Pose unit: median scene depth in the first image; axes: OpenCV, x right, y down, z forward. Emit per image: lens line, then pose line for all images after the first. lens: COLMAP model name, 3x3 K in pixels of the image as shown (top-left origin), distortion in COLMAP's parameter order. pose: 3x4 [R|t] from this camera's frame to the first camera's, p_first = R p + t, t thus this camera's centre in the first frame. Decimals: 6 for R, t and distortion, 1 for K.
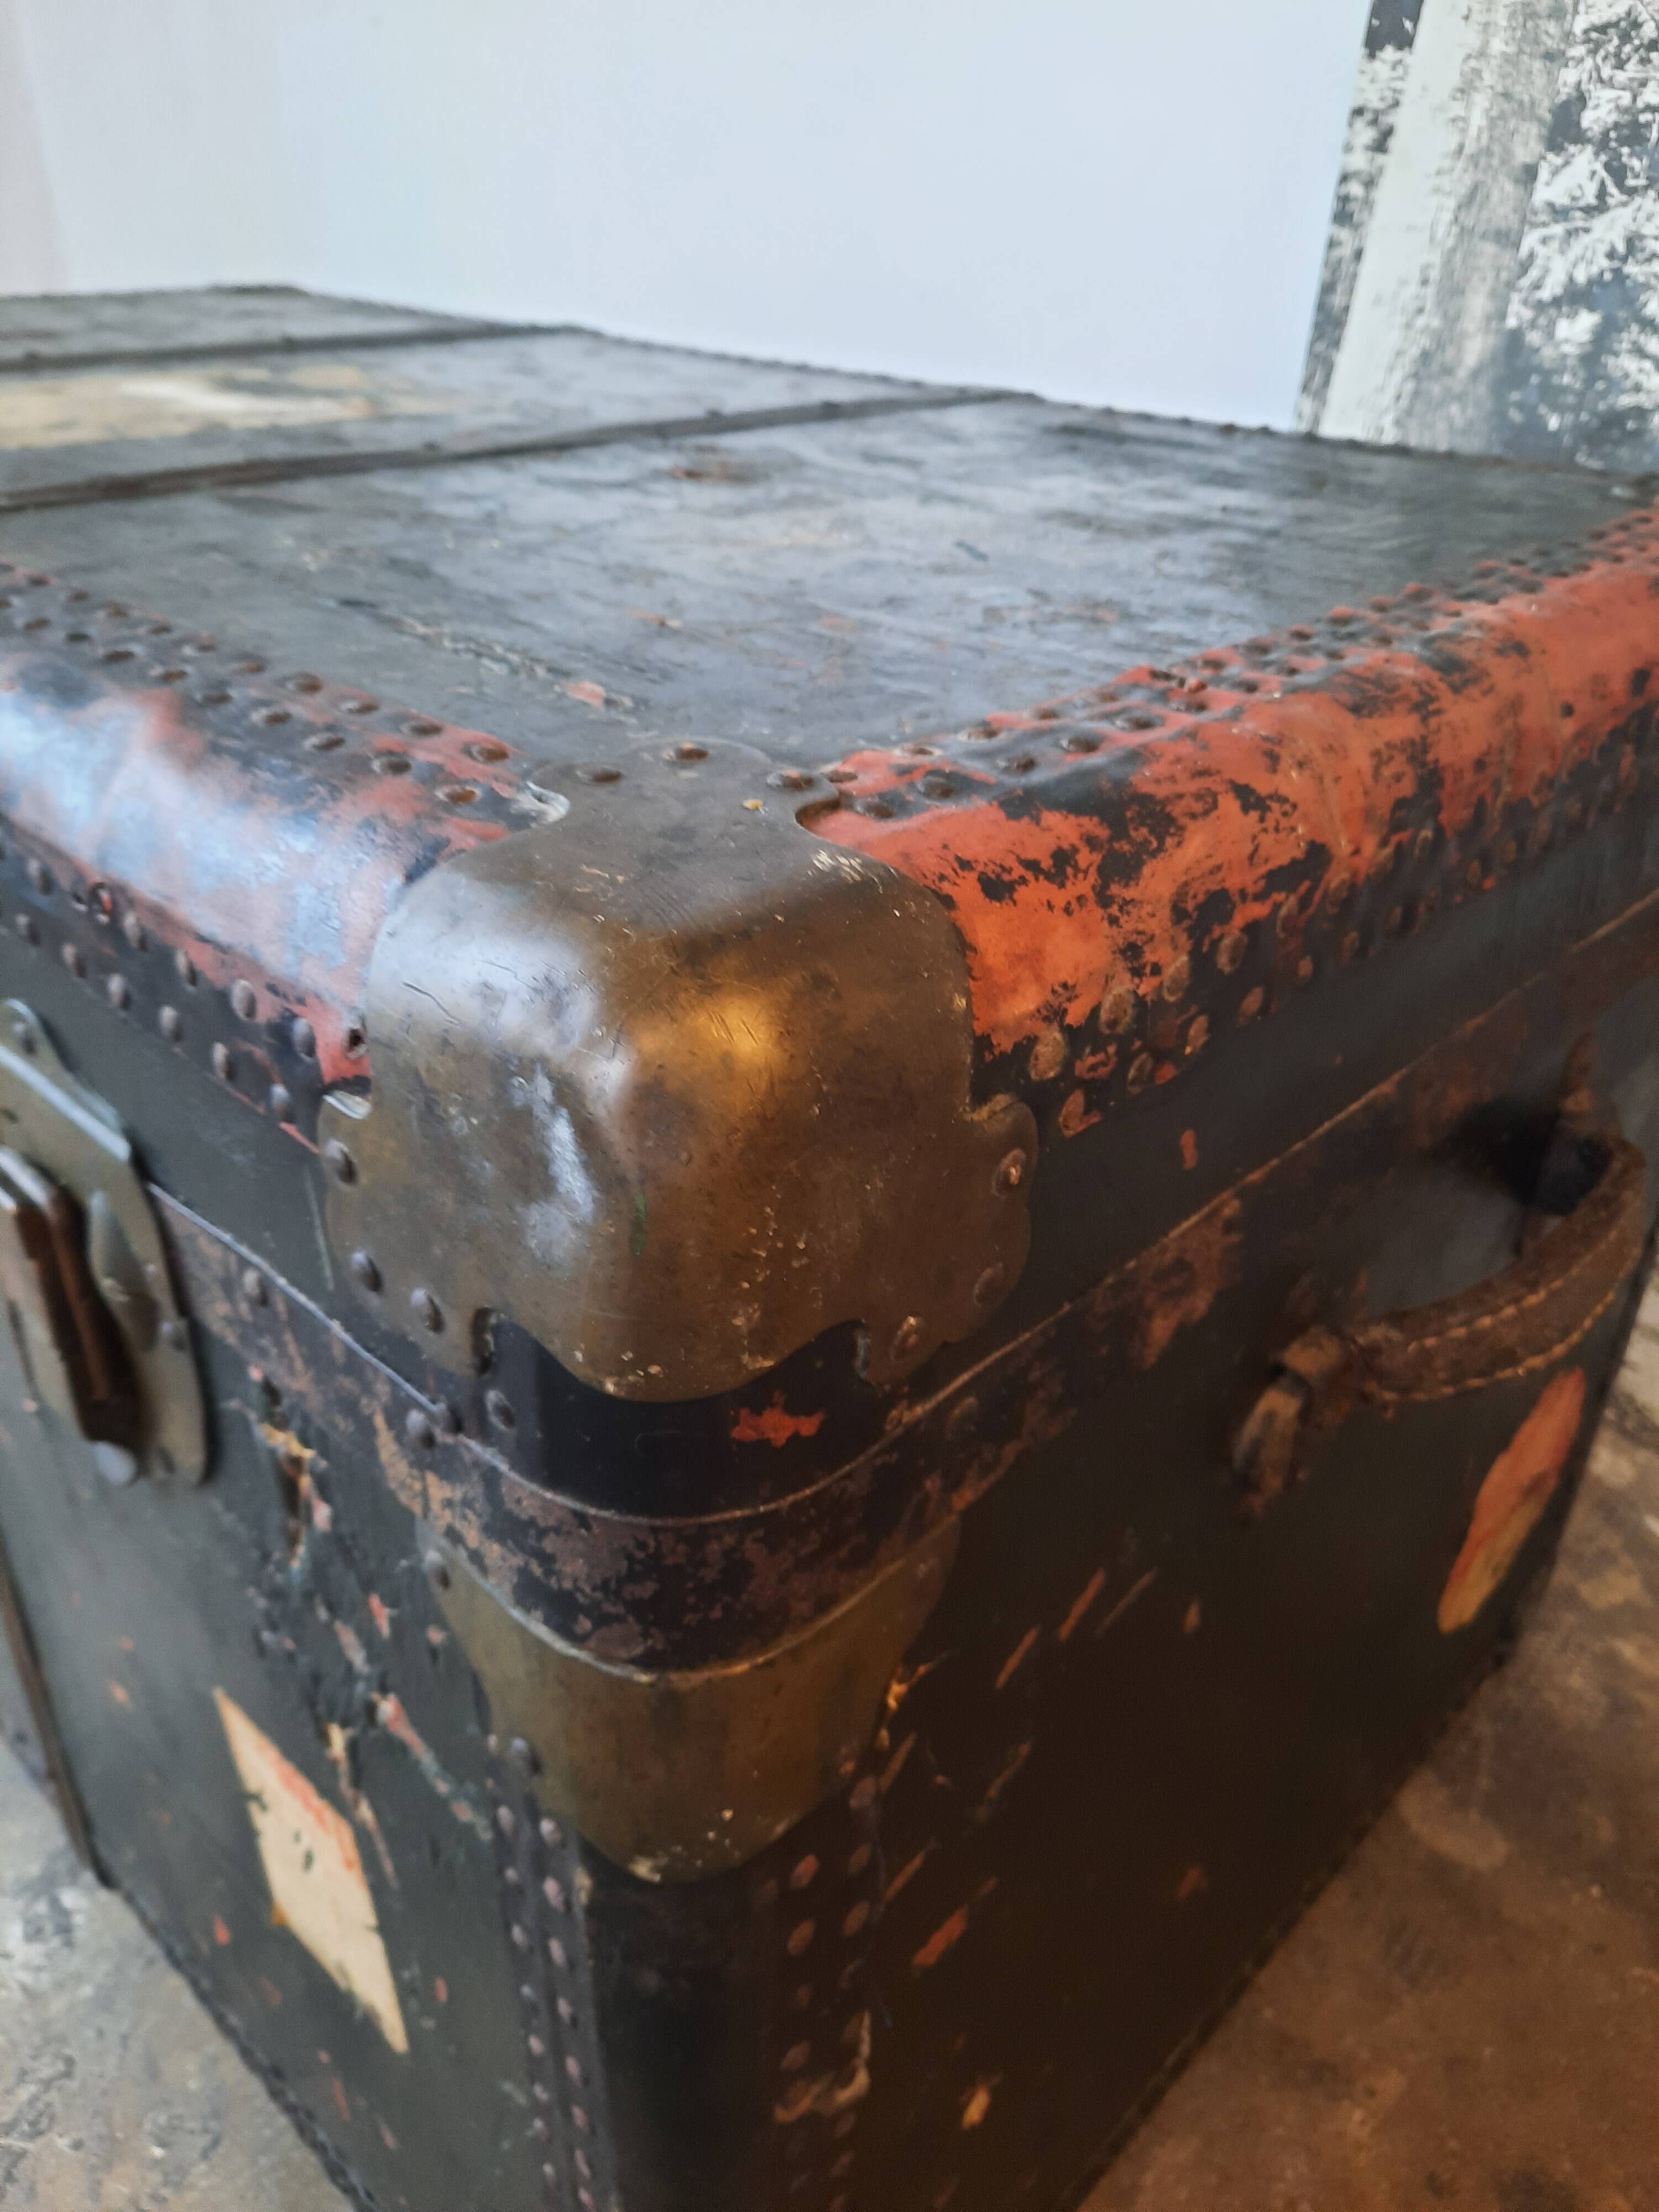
lens RADIAL K [[1646.6, 0, 823.2], [0, 1646.6, 1132.6], [0, 0, 1]] dist [0.059043, -0.069872]
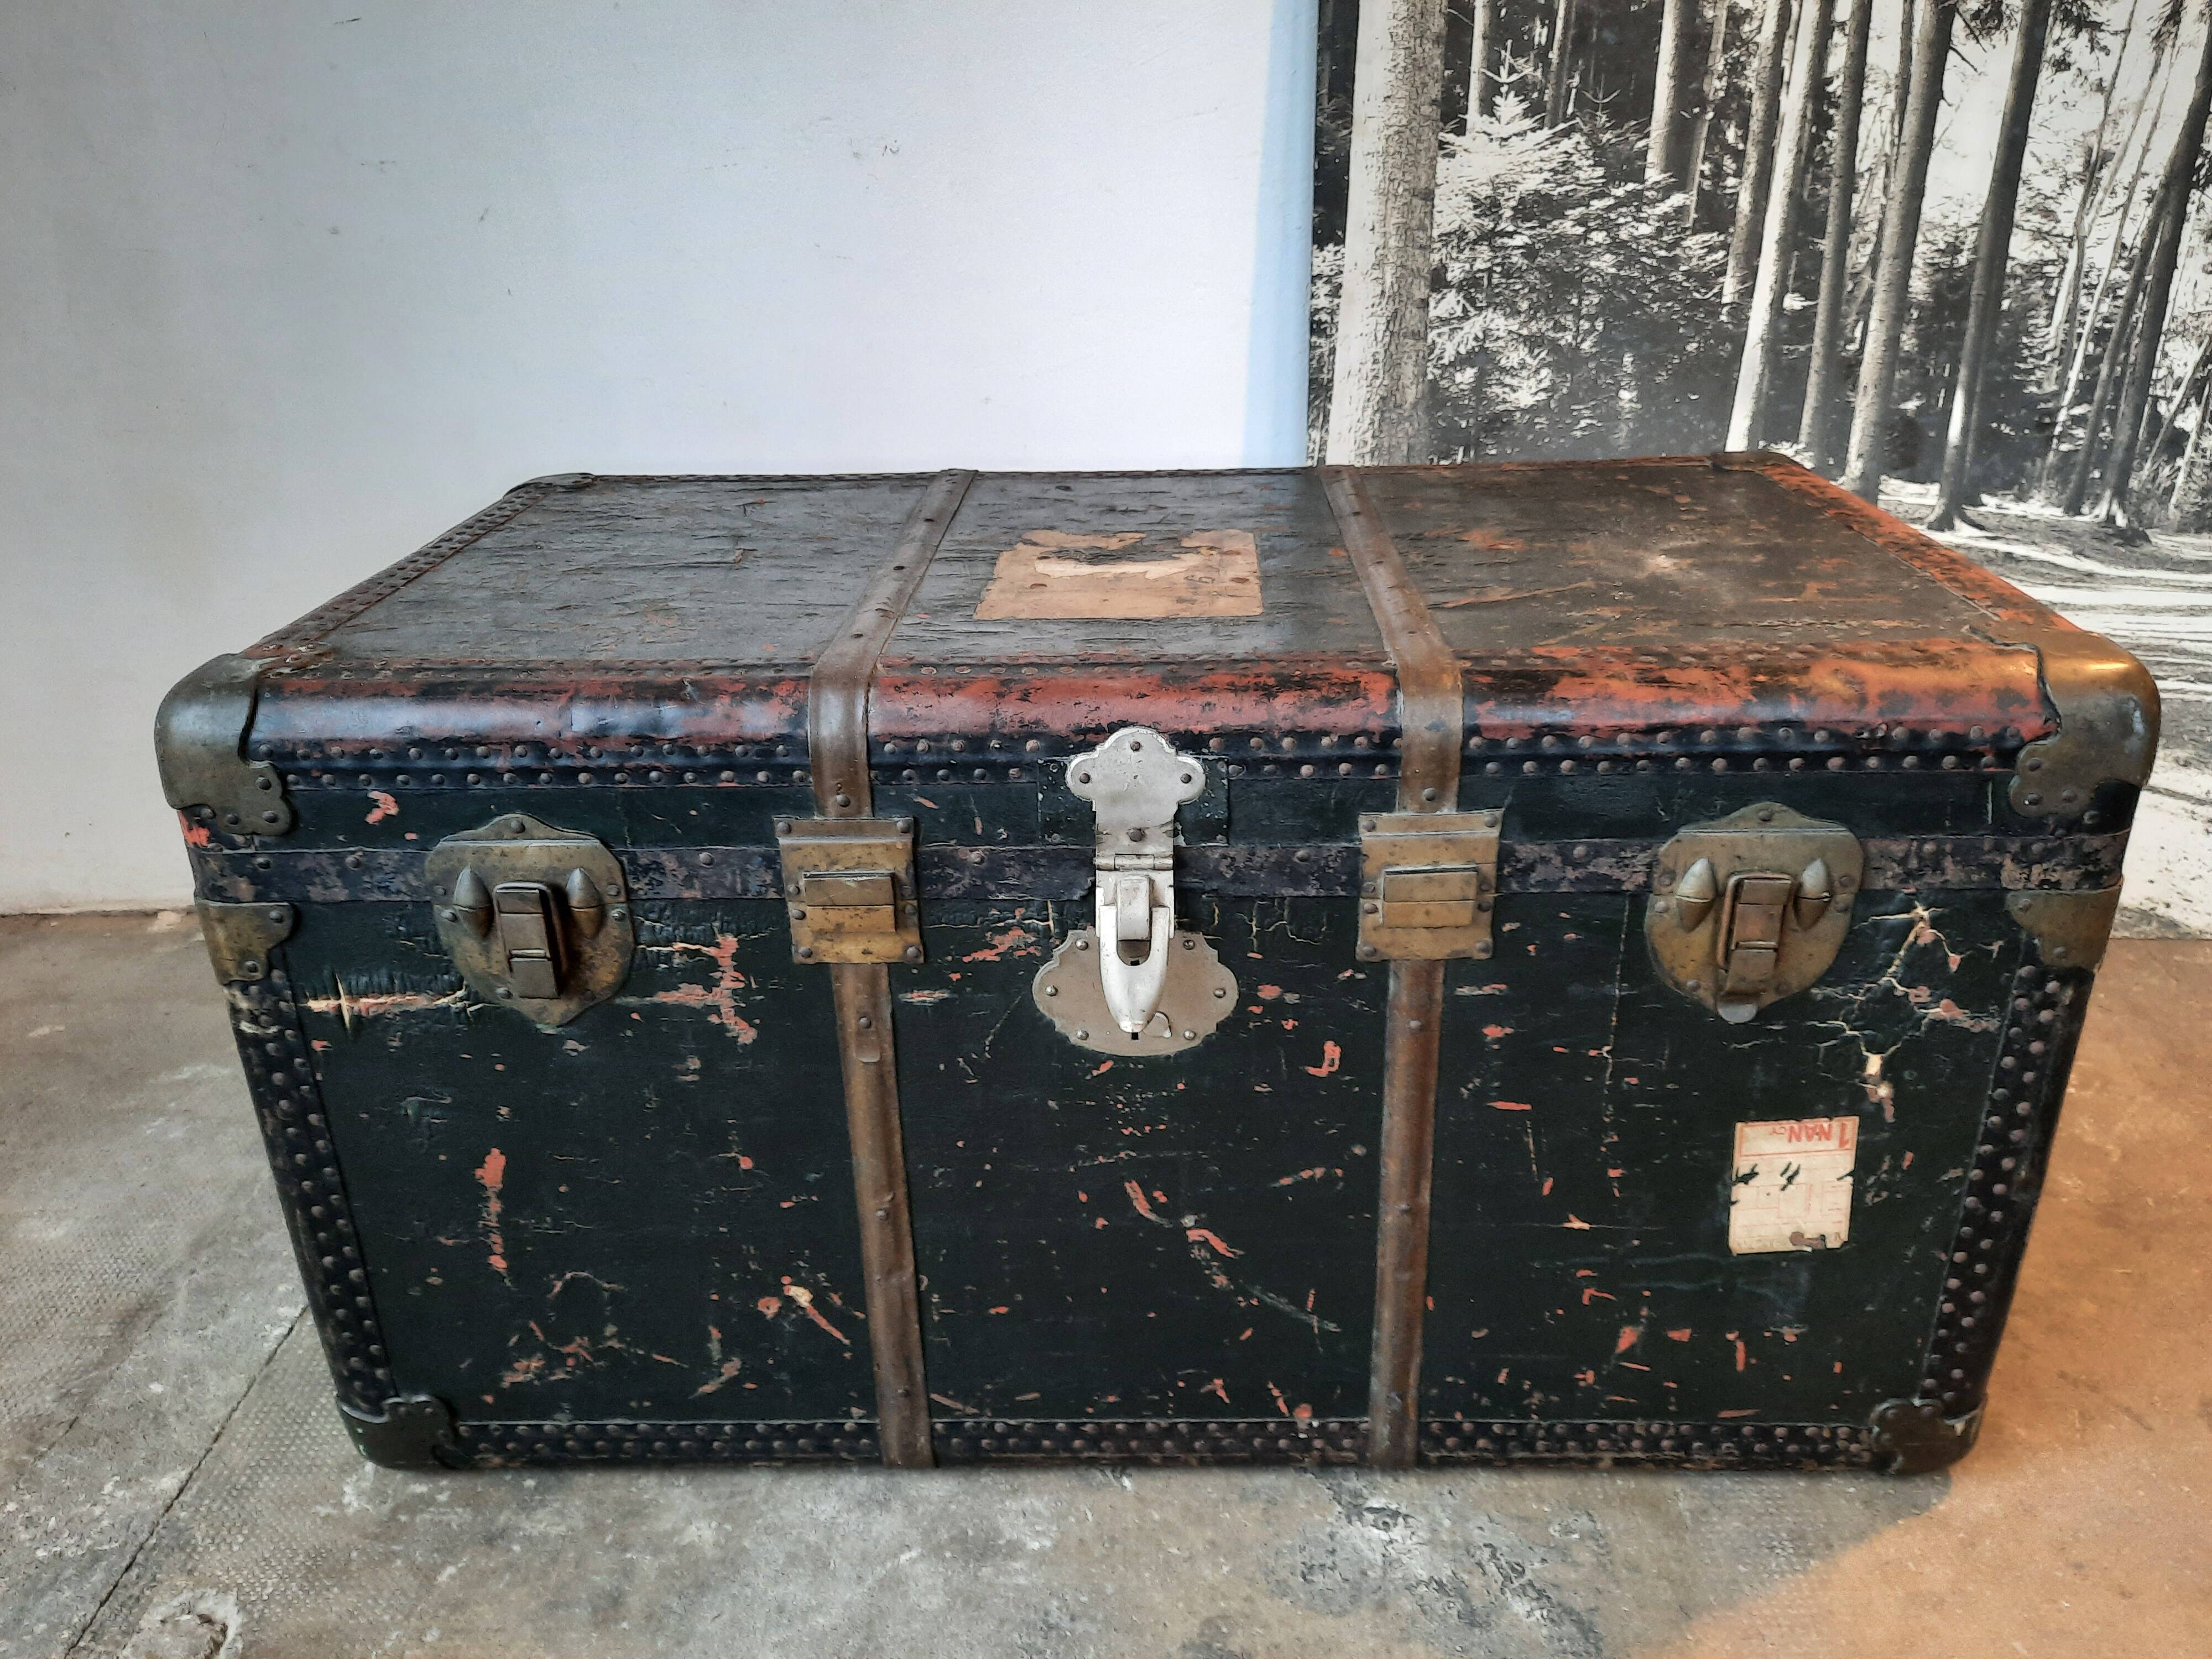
lens RADIAL K [[1646.6, 0, 1125.1], [0, 1646.6, 838.6], [0, 0, 1]] dist [0.059043, -0.069872]
pose [[0.733072, -0.316166, 0.602199, -1.129676], [0.379647, 0.924835, 0.023403, -0.184774], [-0.564335, 0.211467, 0.798003, -0.176154]]
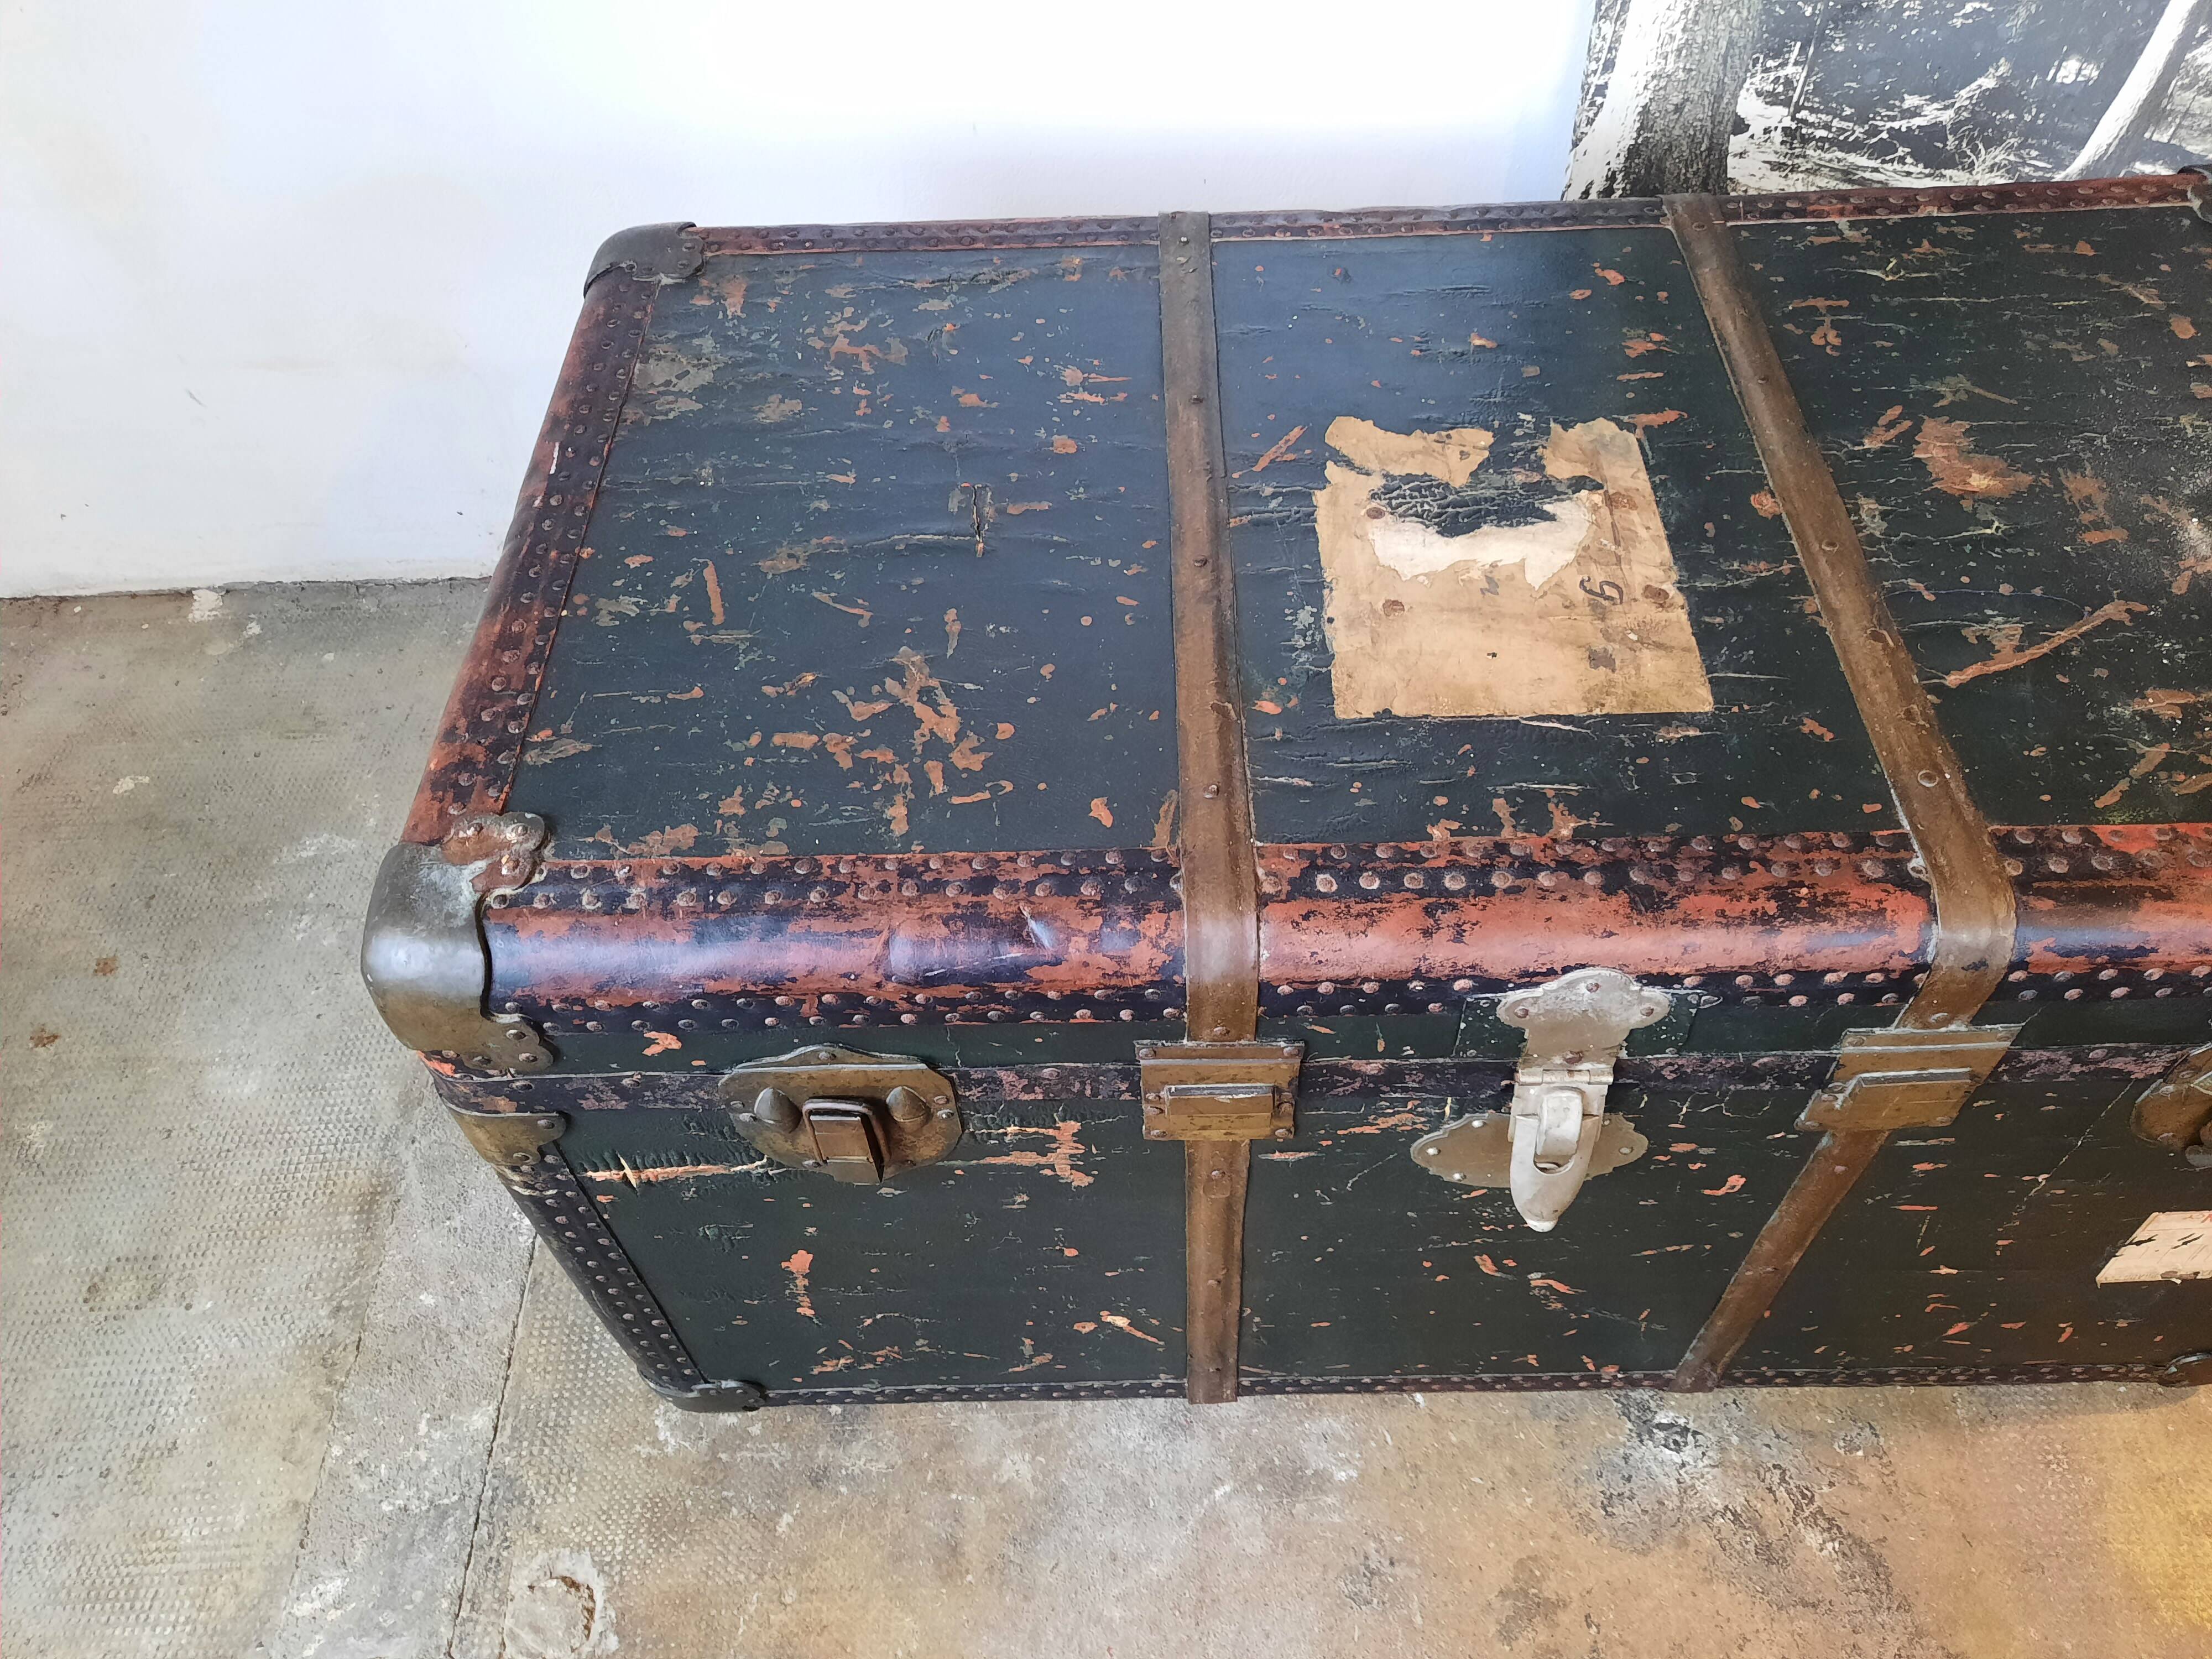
lens RADIAL K [[1646.6, 0, 1120.9], [0, 1646.6, 860.6], [0, 0, 1]] dist [0.059043, -0.069872]
pose [[0.708390, -0.585953, 0.393501, -0.947080], [0.402409, 0.793308, 0.456869, -0.741701], [-0.579871, -0.165293, 0.797764, 0.111824]]
